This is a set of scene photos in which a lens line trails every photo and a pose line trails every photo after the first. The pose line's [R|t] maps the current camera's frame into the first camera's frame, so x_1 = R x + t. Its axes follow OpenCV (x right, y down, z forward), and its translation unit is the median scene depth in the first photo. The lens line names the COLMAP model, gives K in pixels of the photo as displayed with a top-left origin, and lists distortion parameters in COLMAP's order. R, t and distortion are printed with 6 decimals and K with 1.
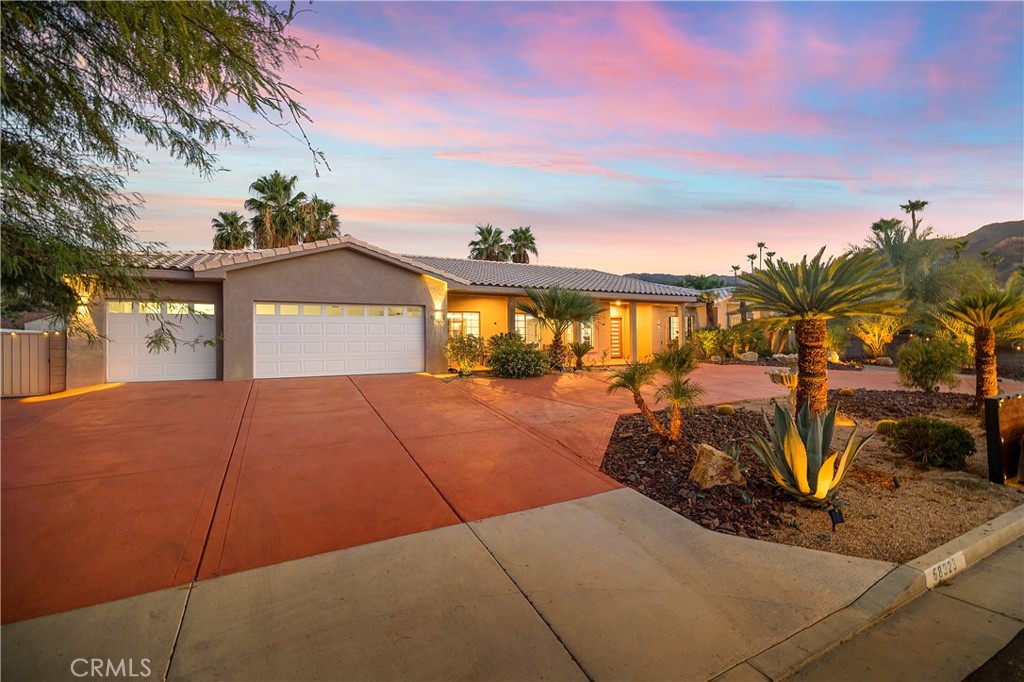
lens RADIAL K [[438.6, 0, 505.8], [0, 438.6, 344.6], [0, 0, 1]] dist [0.002080, -0.000015]
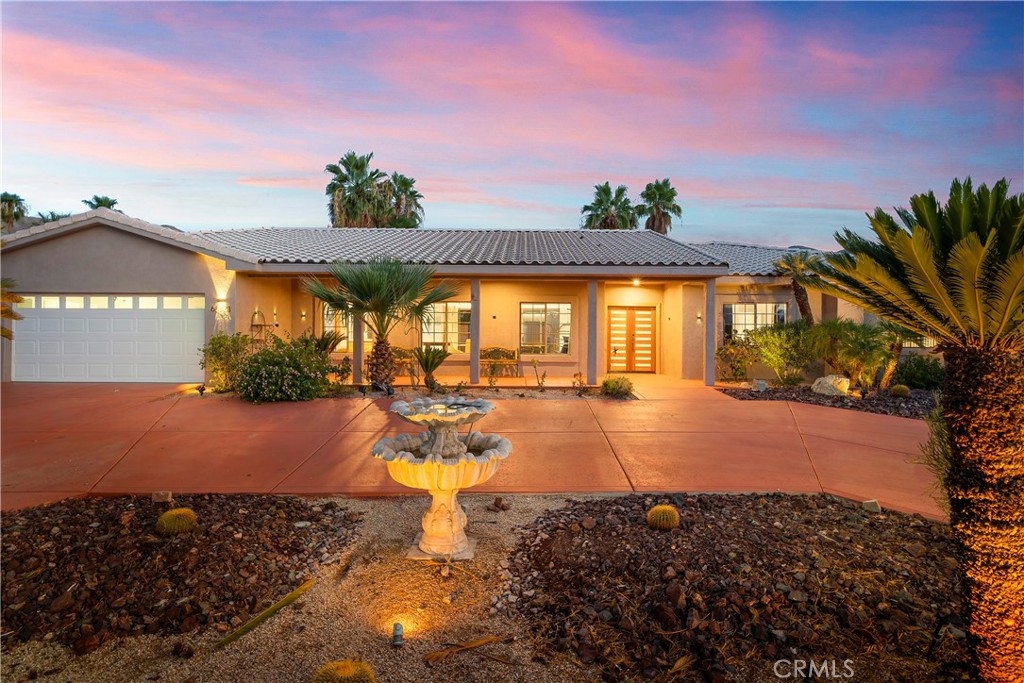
lens RADIAL K [[534.0, 0, 516.4], [0, 534.0, 319.5], [0, 0, 1]] dist [-0.005252, -0.000398]
pose [[0.893128, -0.000174, -0.449803, 0.423542], [-0.017676, 0.999214, -0.035484, -0.013578], [0.449455, 0.039642, 0.892423, 0.260078]]
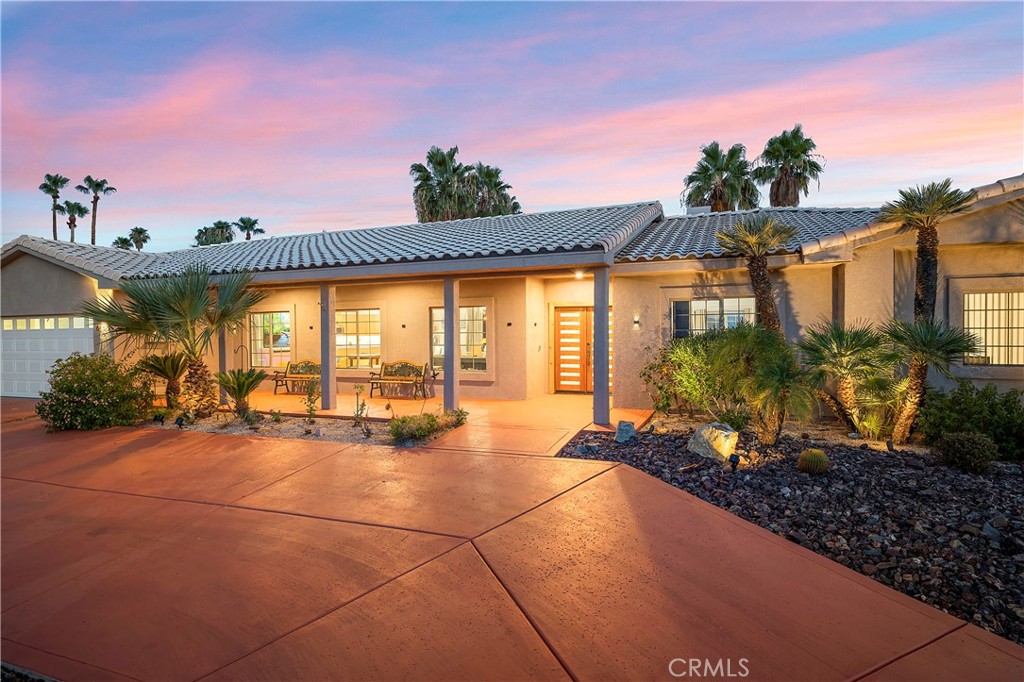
lens RADIAL K [[534.0, 0, 519.5], [0, 534.0, 358.5], [0, 0, 1]] dist [-0.005252, -0.000398]
pose [[0.679096, 0.040349, -0.732939, 0.601903], [0.001119, 0.998430, 0.056002, -0.037645], [0.734048, -0.038851, 0.677985, 0.553788]]
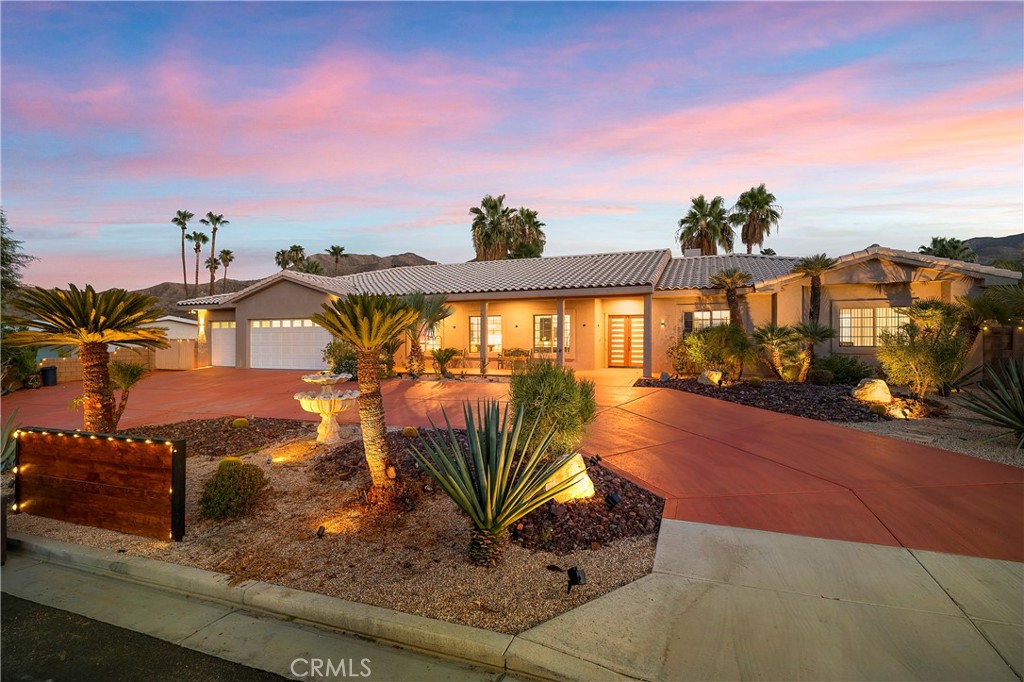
lens RADIAL K [[476.1, 0, 517.6], [0, 476.1, 349.8], [0, 0, 1]] dist [-0.004125, -0.001724]
pose [[0.672389, 0.025501, -0.739759, 0.723078], [-0.005427, 0.999549, 0.029524, -0.023477], [0.740178, -0.015837, 0.672224, 0.284083]]
